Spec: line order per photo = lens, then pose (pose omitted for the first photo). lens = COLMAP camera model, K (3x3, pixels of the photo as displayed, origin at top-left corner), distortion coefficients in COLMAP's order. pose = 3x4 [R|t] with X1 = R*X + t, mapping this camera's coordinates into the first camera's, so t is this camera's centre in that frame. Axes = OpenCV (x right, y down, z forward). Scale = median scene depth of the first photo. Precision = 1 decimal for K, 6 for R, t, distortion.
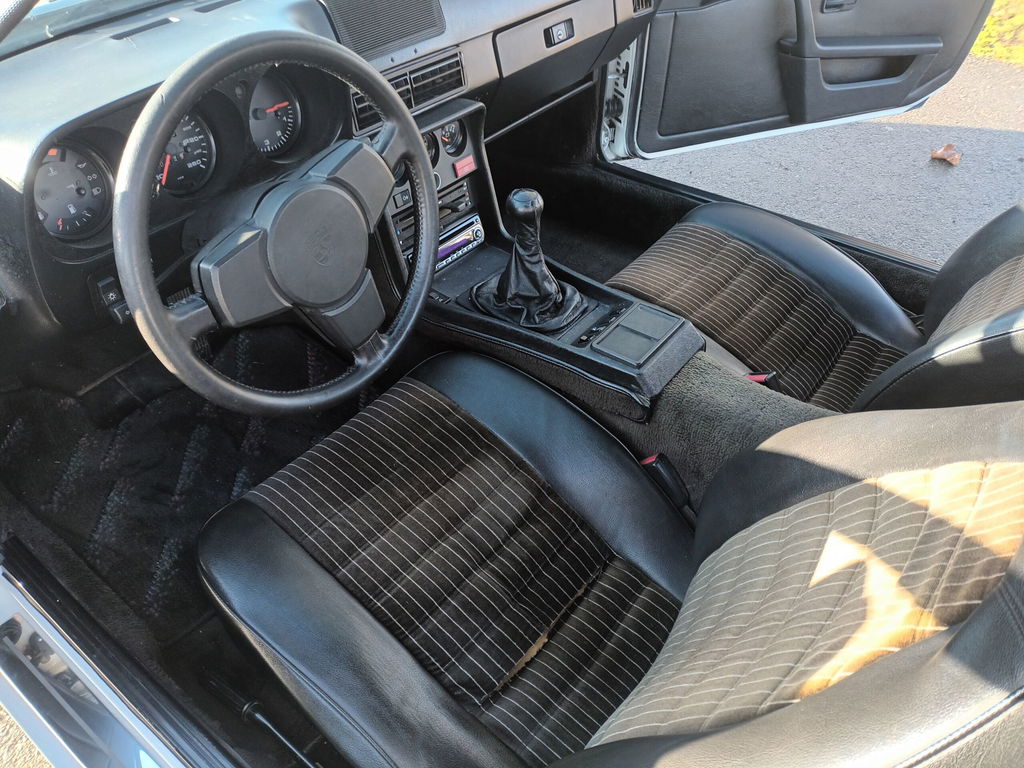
lens RADIAL K [[764.6, 0, 509.6], [0, 764.6, 384.4], [0, 0, 1]] dist [0.044675, -0.062063]
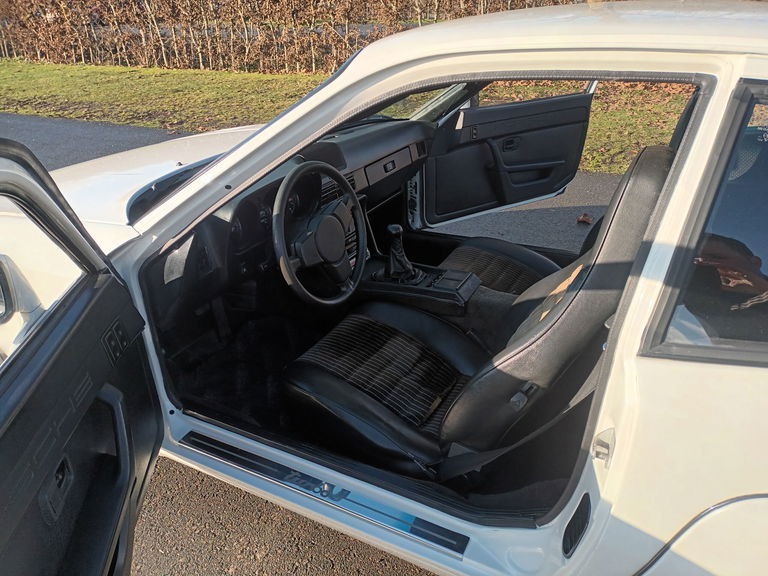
lens RADIAL K [[573.5, 0, 384.3], [0, 573.5, 287.0], [0, 0, 1]] dist [0.044675, -0.062063]
pose [[0.985308, -0.116463, 0.124918, -0.218285], [0.145602, 0.955116, -0.257980, 0.324480], [-0.089266, 0.272378, 0.958041, -0.526960]]
